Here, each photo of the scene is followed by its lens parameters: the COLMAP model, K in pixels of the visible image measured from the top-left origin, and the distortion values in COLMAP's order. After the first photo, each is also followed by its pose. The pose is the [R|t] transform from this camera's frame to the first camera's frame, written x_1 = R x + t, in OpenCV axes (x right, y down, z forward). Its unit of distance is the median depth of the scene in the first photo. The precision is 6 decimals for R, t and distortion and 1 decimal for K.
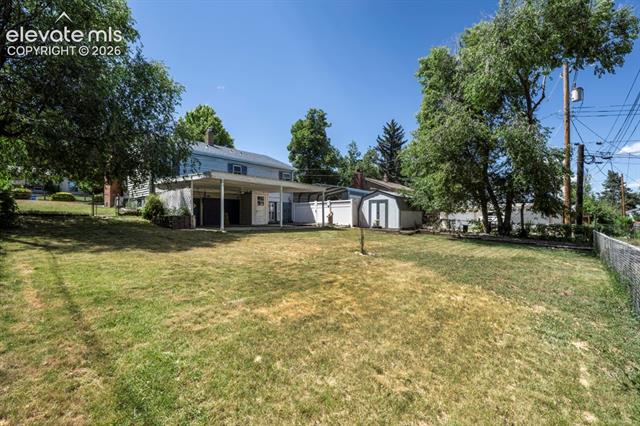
lens RADIAL K [[285.6, 0, 317.8], [0, 285.6, 214.1], [0, 0, 1]] dist [0.010982, 0.000377]
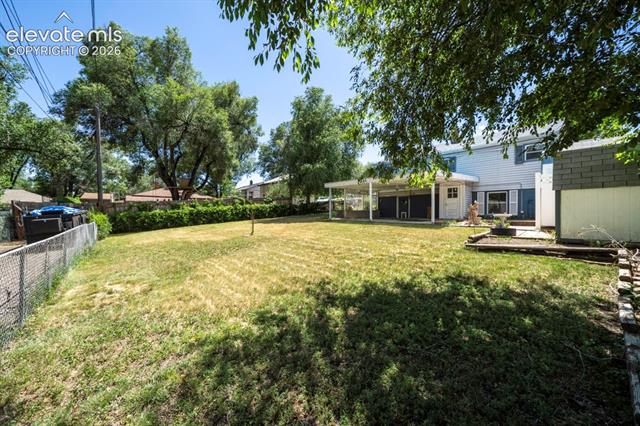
lens RADIAL K [[232.6, 0, 319.6], [0, 232.6, 212.0], [0, 0, 1]] dist [0.000009, -0.000011]
pose [[-0.123592, -0.003339, -0.992327, 0.567882], [0.015065, 0.999873, -0.005241, 0.011030], [0.992219, -0.015597, -0.123526, 0.665908]]
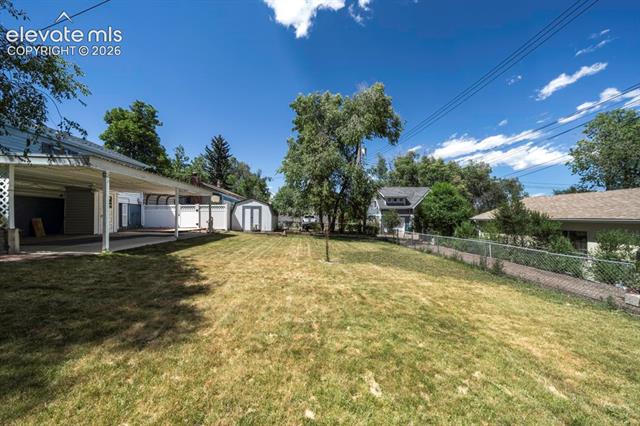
lens RADIAL K [[218.4, 0, 317.9], [0, 218.4, 213.7], [0, 0, 1]] dist [-0.005640, 0.000024]
pose [[0.709464, 0.008606, 0.704689, -0.206458], [-0.009816, 0.999949, -0.002329, -0.019161], [-0.704673, -0.005265, 0.709512, 0.193989]]
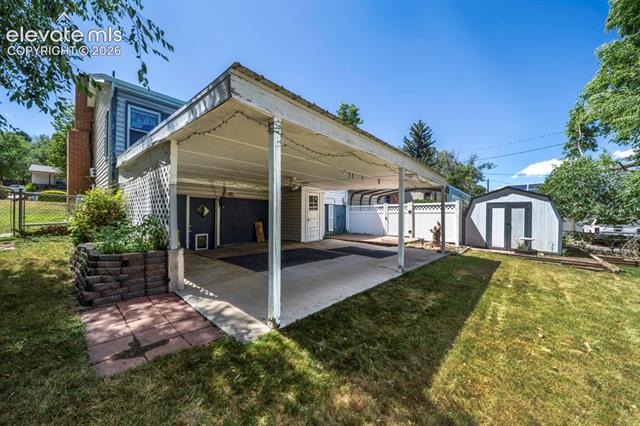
lens RADIAL K [[232.6, 0, 319.6], [0, 232.6, 215.1], [0, 0, 1]] dist [0.000009, -0.000011]
pose [[0.999885, 0.007544, -0.013141, -0.177363], [-0.007399, 0.999911, 0.011105, -0.025012], [0.013223, -0.011006, 0.999852, 0.482916]]
